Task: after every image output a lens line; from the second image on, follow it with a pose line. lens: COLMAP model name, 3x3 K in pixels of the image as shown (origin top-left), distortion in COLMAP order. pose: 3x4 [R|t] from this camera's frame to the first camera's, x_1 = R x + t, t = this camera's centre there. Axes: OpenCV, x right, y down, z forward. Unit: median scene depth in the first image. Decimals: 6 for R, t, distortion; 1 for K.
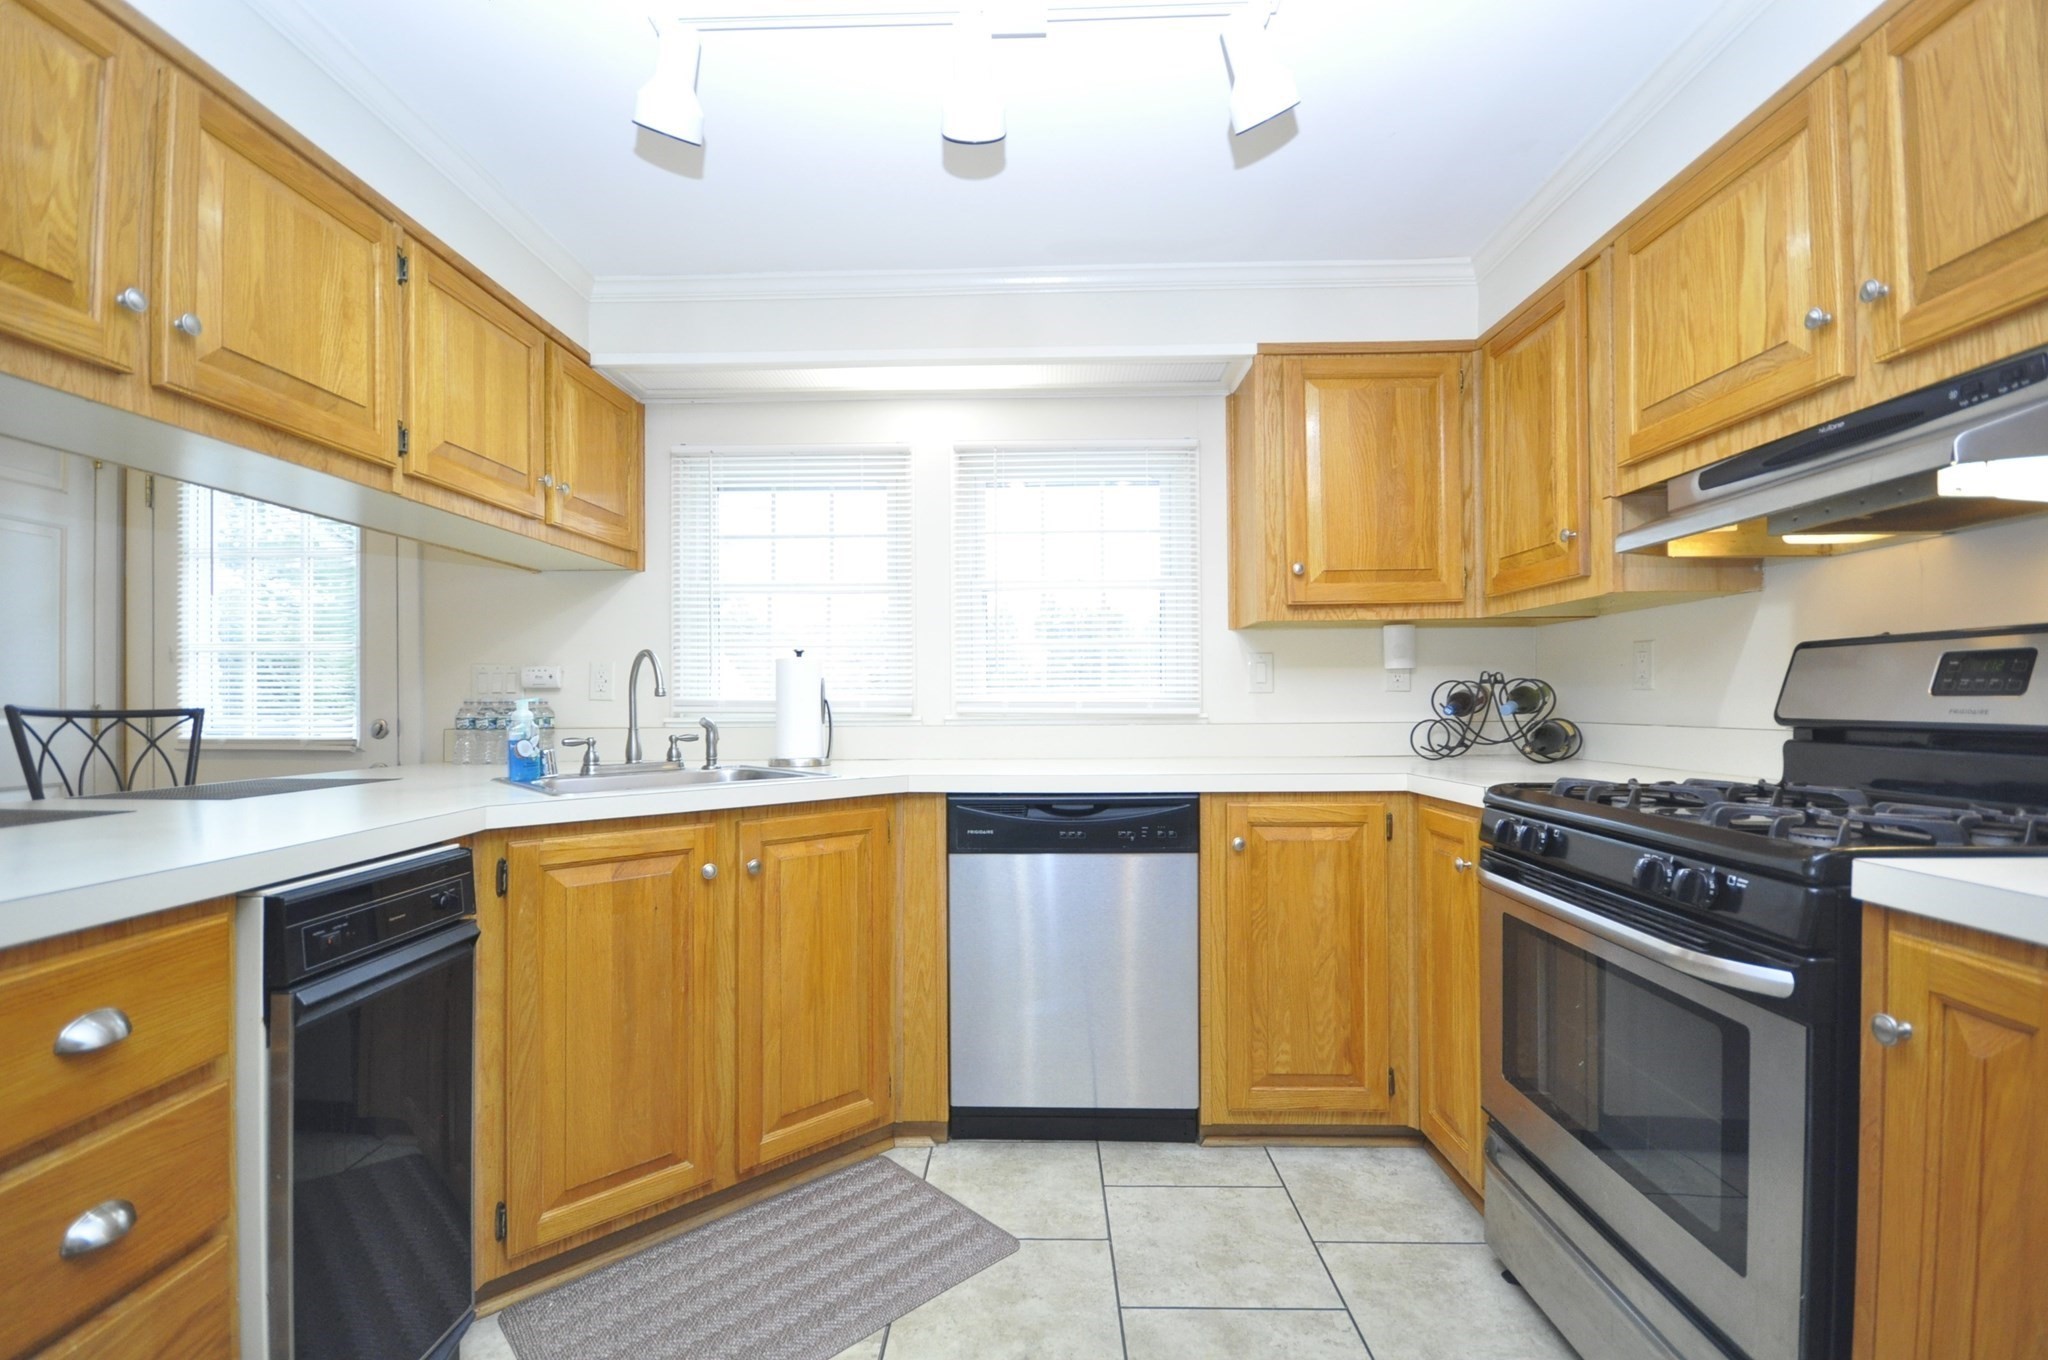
lens RADIAL K [[903.5, 0, 1022.7], [0, 903.5, 690.5], [0, 0, 1]] dist [0.001940, -0.004326]
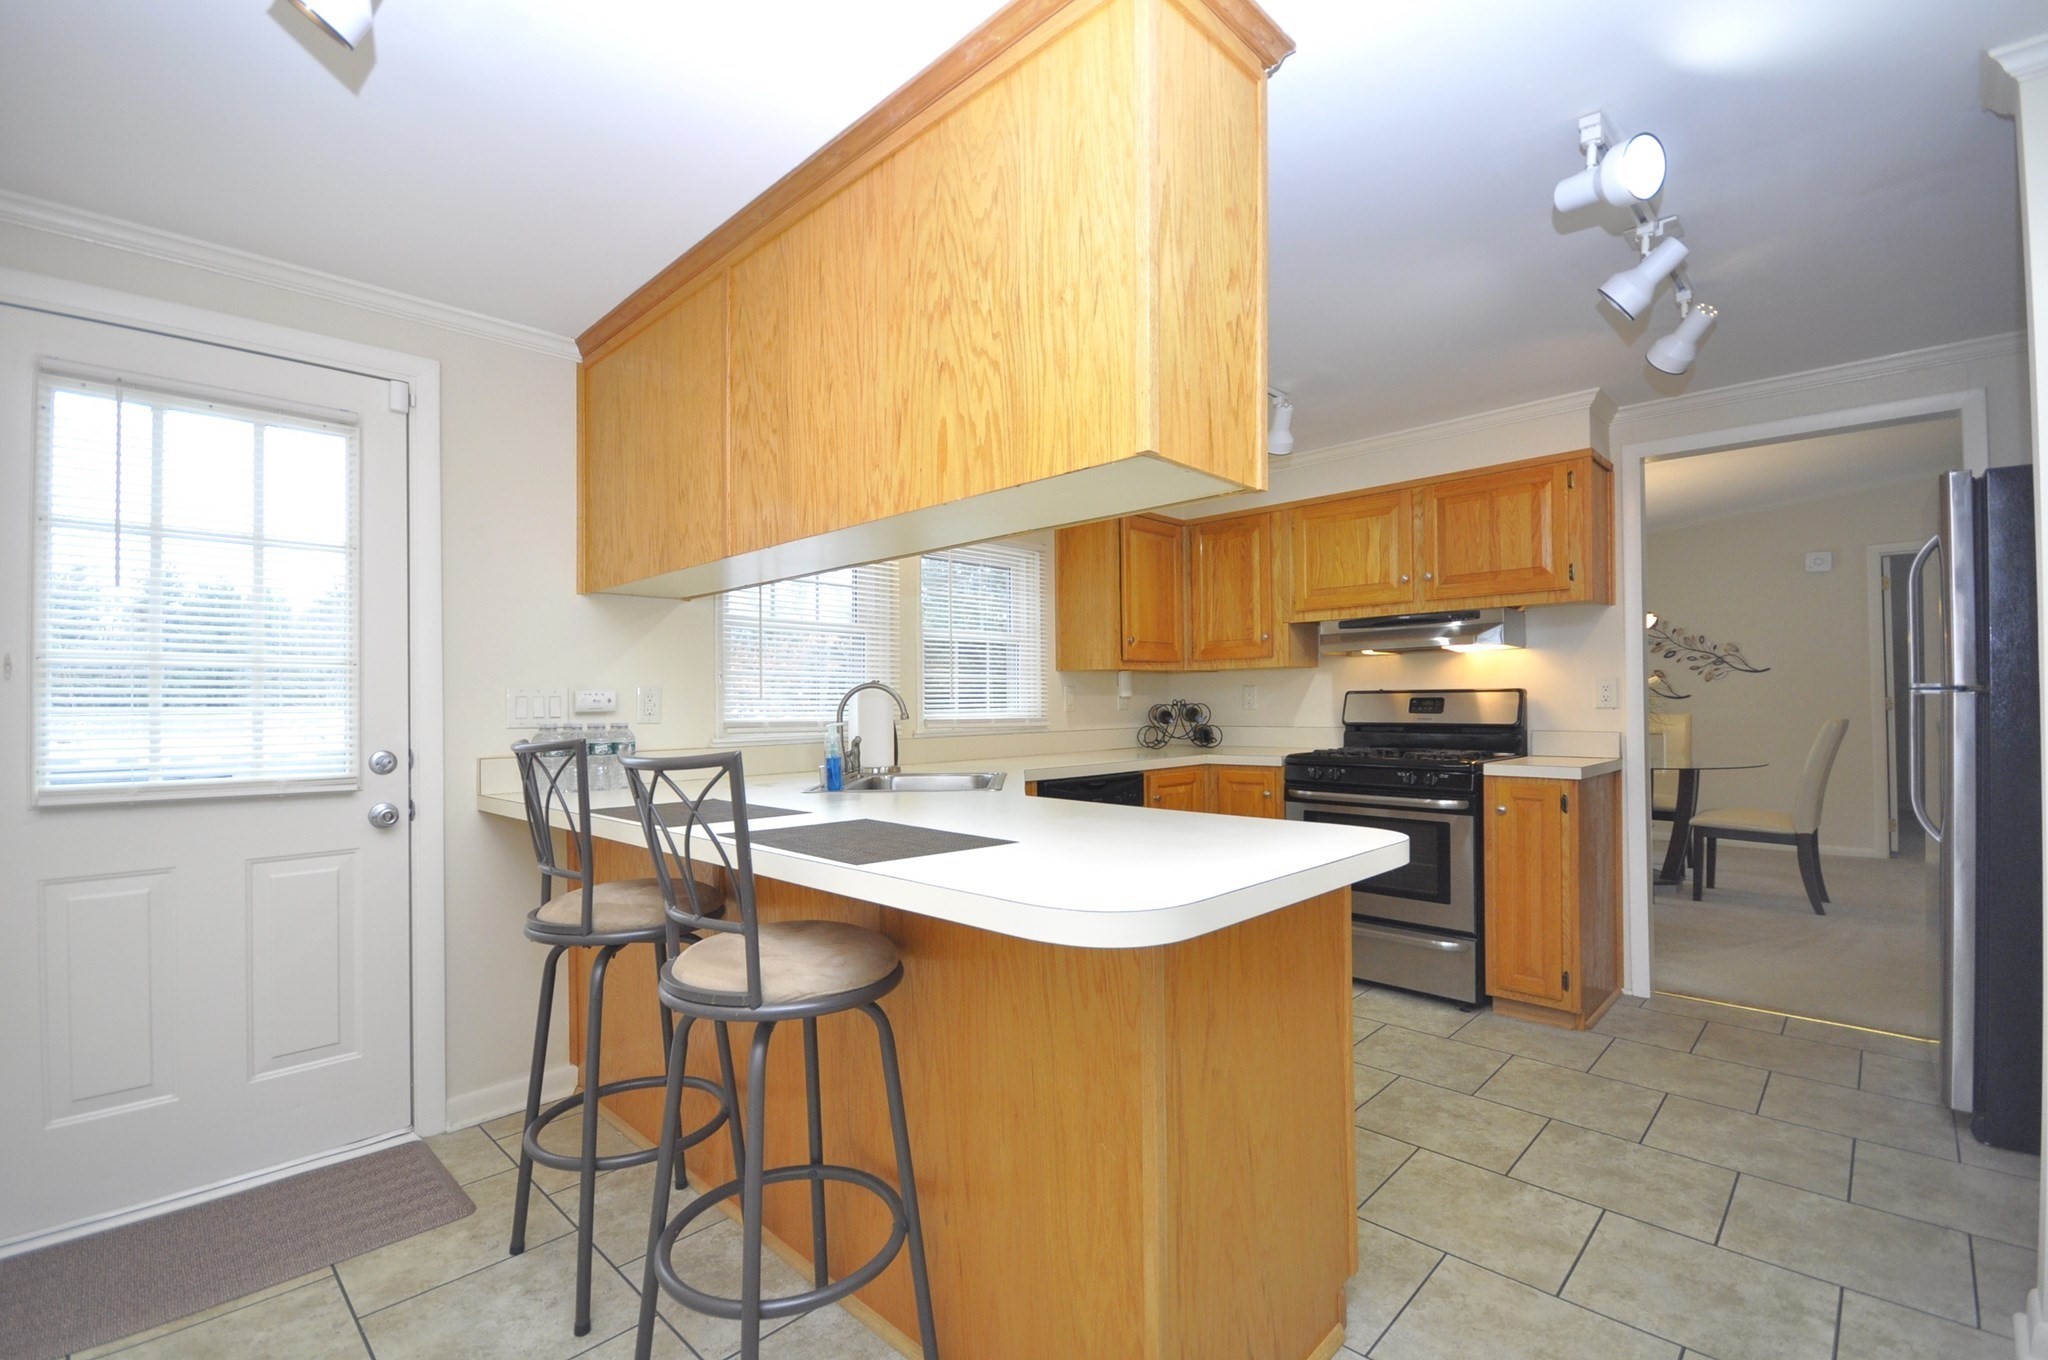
lens RADIAL K [[903.5, 0, 1041.7], [0, 903.5, 670.7], [0, 0, 1]] dist [0.001940, -0.004326]
pose [[0.684277, 0.024203, 0.728820, -1.239203], [-0.001014, 0.999480, -0.032239, -0.023837], [-0.729221, 0.021322, 0.683946, -0.056709]]
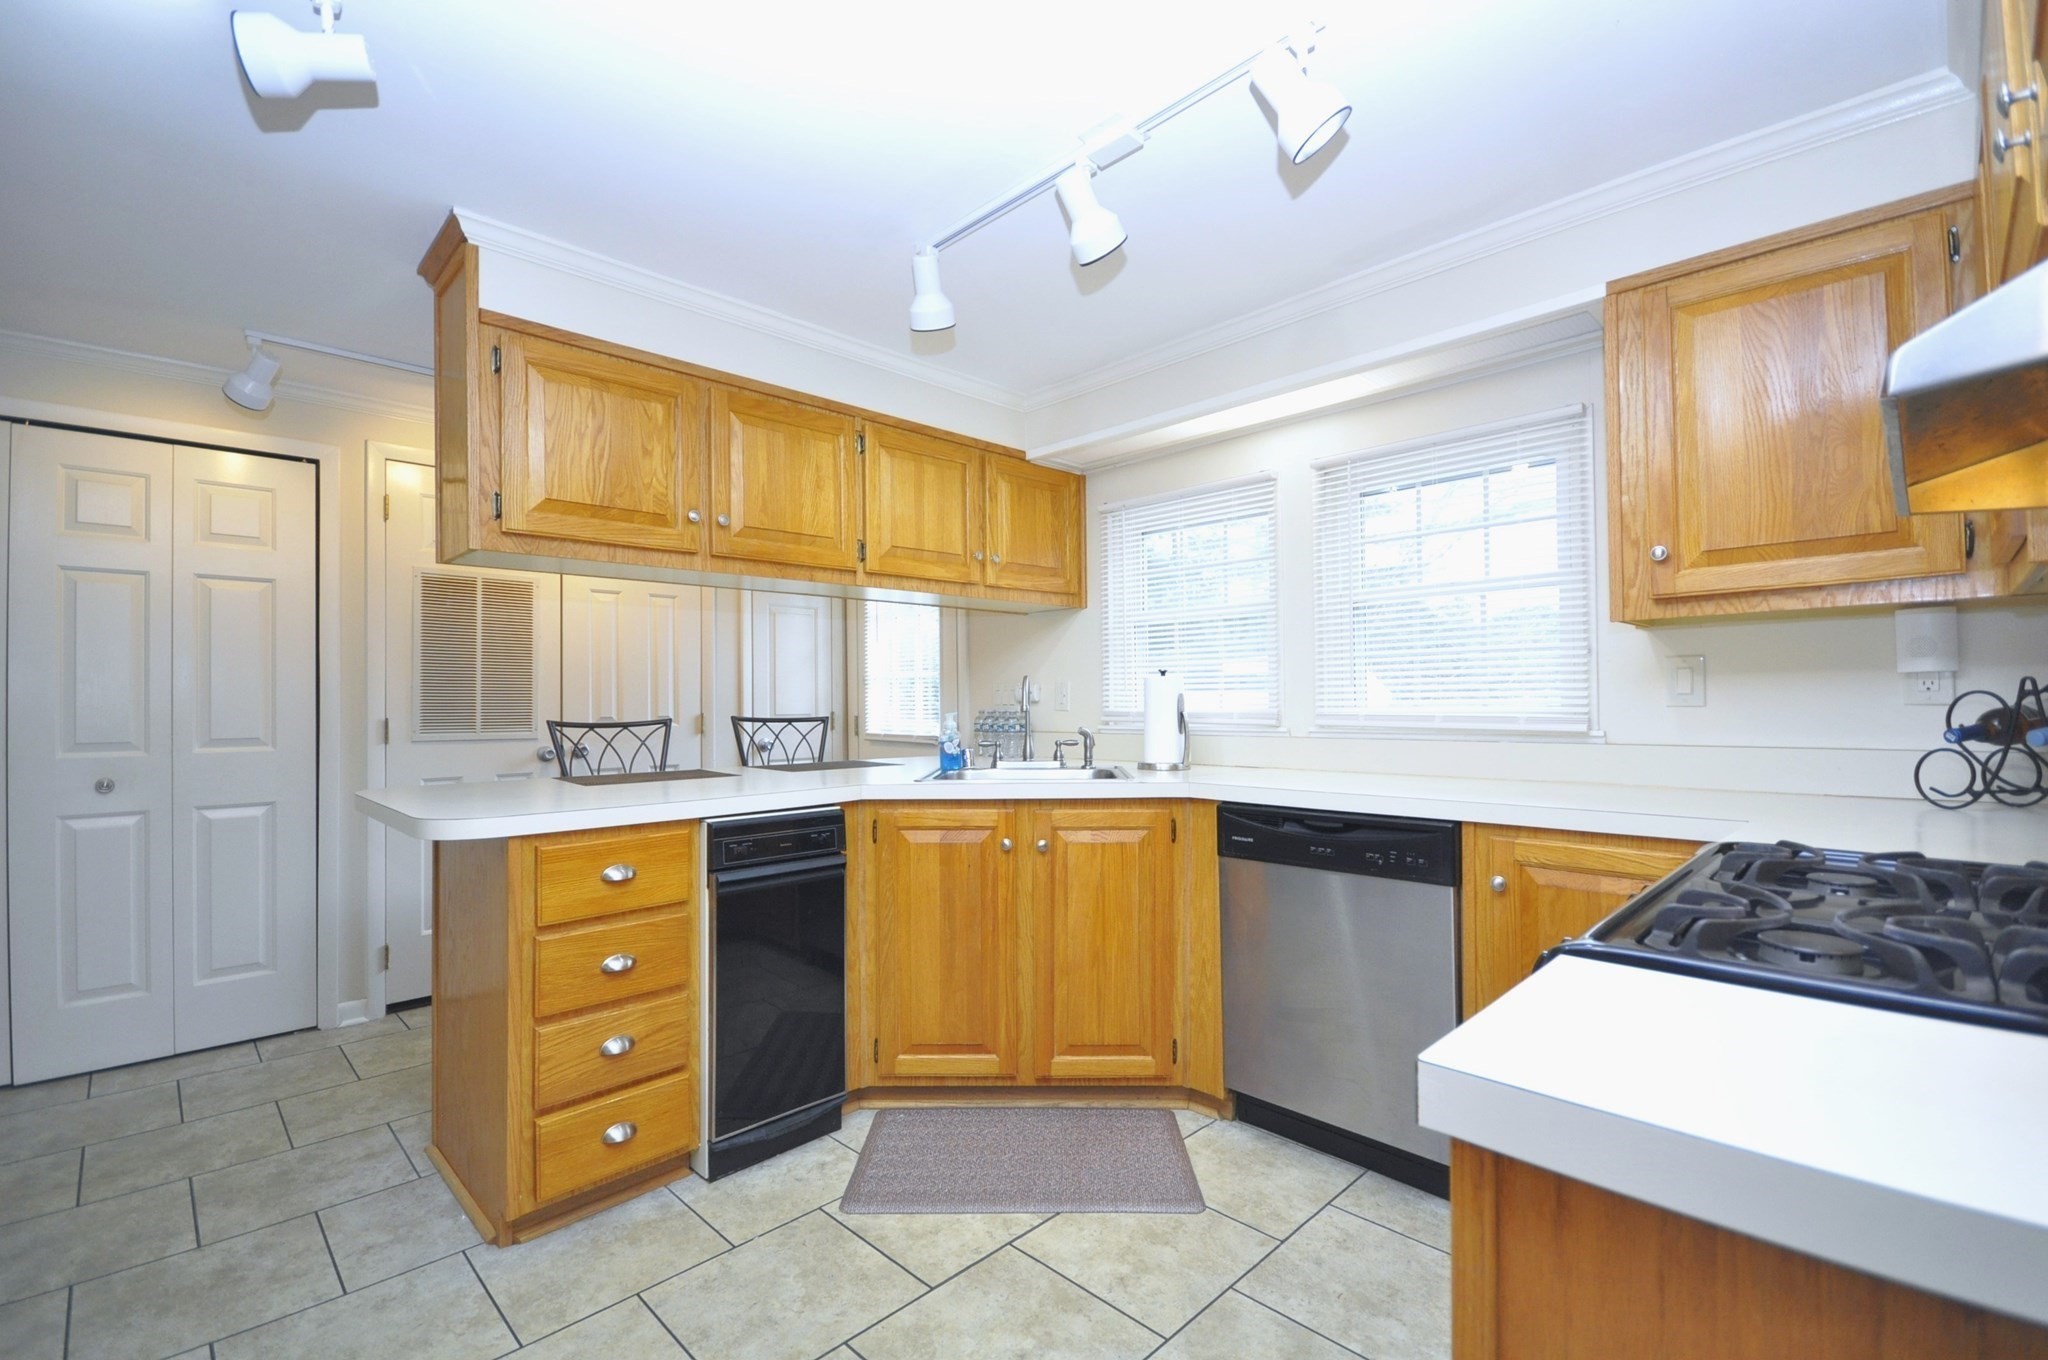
lens RADIAL K [[903.5, 0, 1028.4], [0, 903.5, 692.7], [0, 0, 1]] dist [0.001940, -0.004326]
pose [[0.717184, -0.007567, -0.696843, 0.550994], [0.011920, 0.999928, 0.001409, -0.024009], [0.696782, -0.009317, 0.717222, 0.053305]]
